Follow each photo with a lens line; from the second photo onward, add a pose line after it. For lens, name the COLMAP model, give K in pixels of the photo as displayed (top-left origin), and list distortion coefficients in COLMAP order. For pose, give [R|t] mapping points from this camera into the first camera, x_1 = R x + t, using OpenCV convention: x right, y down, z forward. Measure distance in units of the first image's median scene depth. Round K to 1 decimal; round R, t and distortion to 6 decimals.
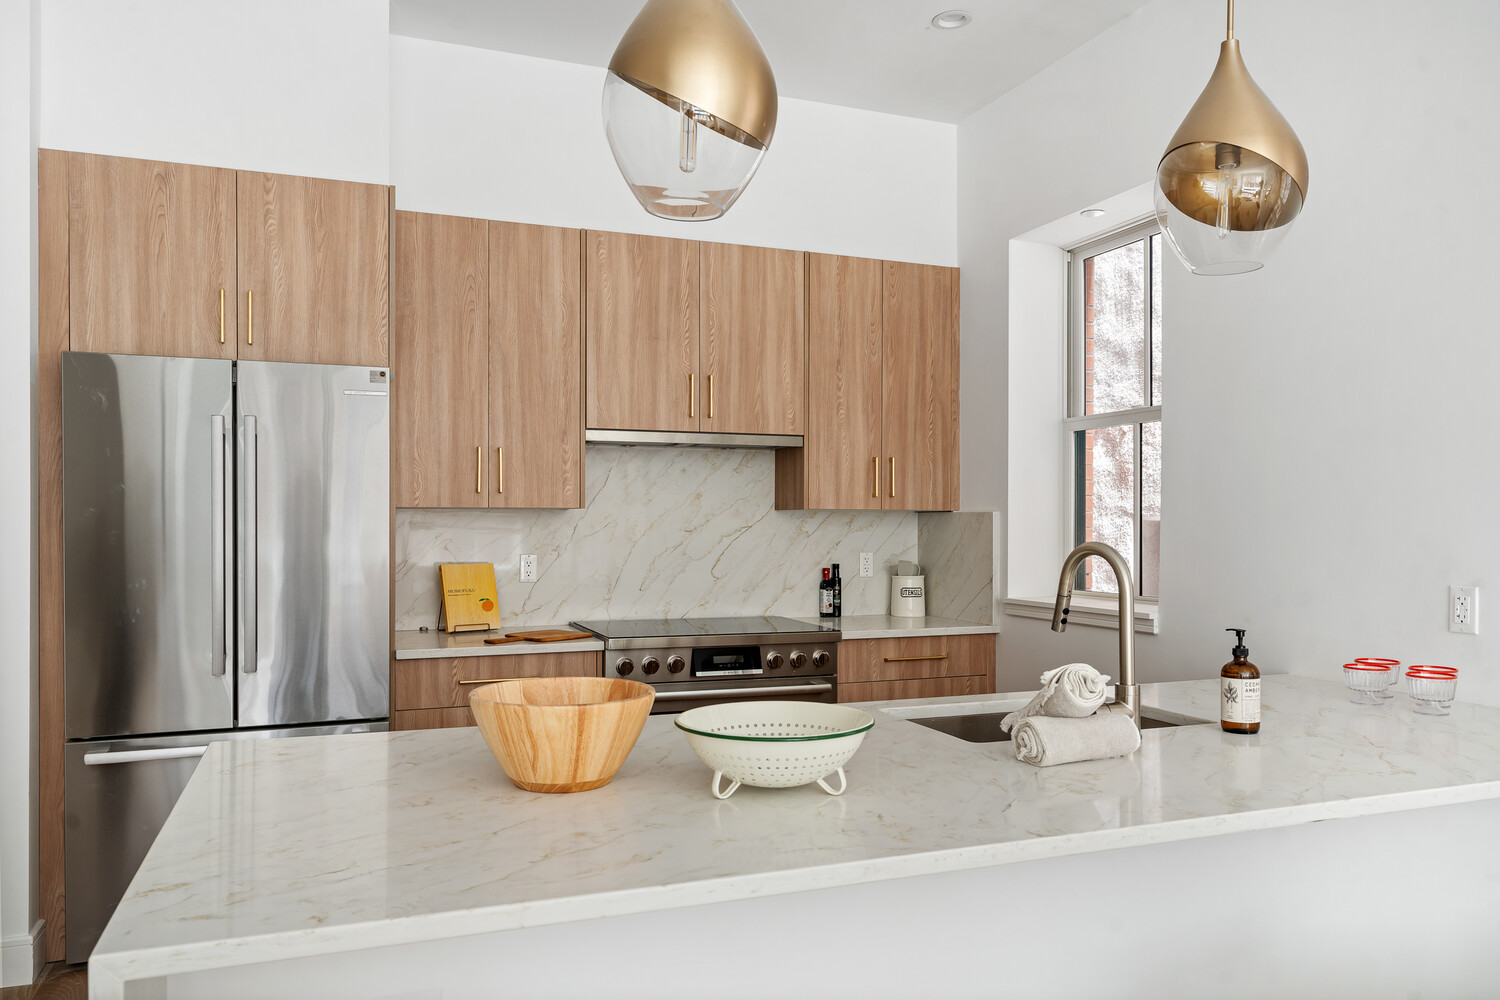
lens RADIAL K [[1084.6, 0, 749.3], [0, 1084.6, 504.8], [0, 0, 1]] dist [-0.002231, 0.000180]
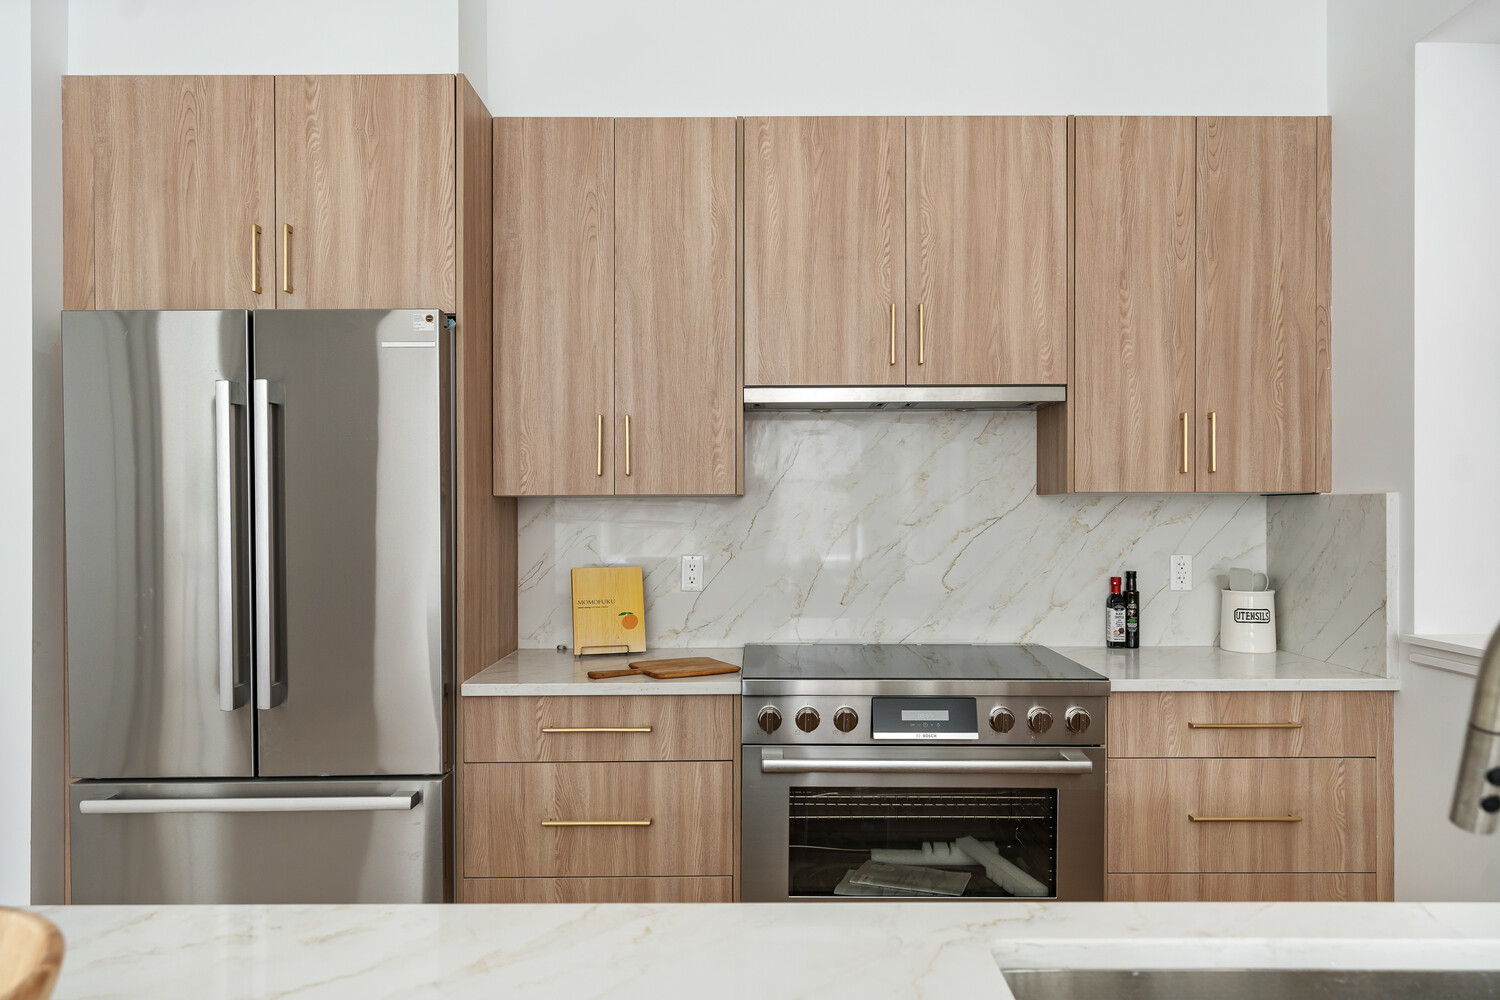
lens RADIAL K [[1039.3, 0, 749.2], [0, 1039.3, 504.4], [0, 0, 1]] dist [-0.000384, 0.009635]
pose [[0.932854, -0.008050, -0.360166, 0.106331], [0.011540, 0.999905, 0.007541, 0.004599], [0.360071, -0.011191, 0.932858, 0.339762]]
